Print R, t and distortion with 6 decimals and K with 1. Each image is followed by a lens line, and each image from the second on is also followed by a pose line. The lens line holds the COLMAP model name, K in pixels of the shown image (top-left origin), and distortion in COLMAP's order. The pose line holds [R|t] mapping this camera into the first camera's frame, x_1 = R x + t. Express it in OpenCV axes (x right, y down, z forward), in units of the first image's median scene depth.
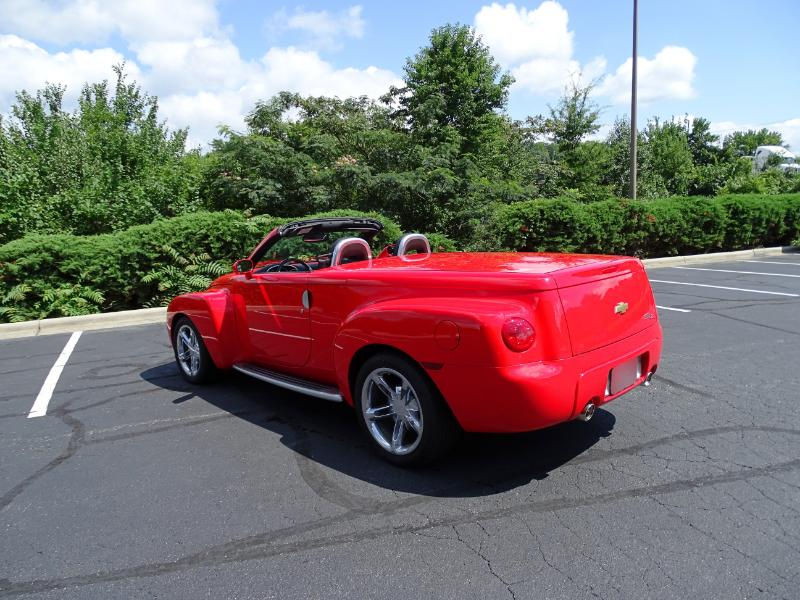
lens RADIAL K [[568.4, 0, 397.3], [0, 568.4, 295.7], [0, 0, 1]] dist [0.006634, 0.000662]
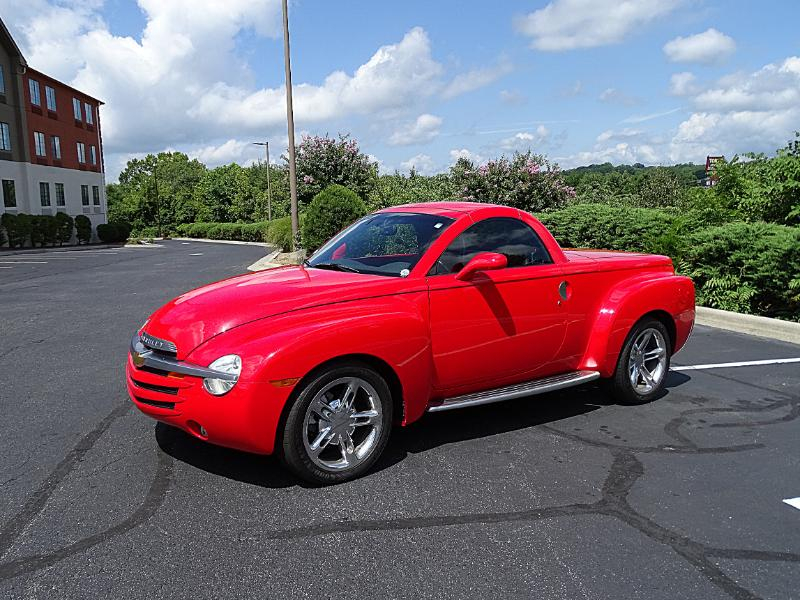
lens RADIAL K [[622.3, 0, 384.9], [0, 622.3, 299.7], [0, 0, 1]] dist [-0.000296, 0.007154]
pose [[-0.063012, 0.180628, -0.981531, 0.303445], [-0.157211, 0.969410, 0.188490, -0.053879], [0.985553, 0.166185, -0.032688, 0.298021]]
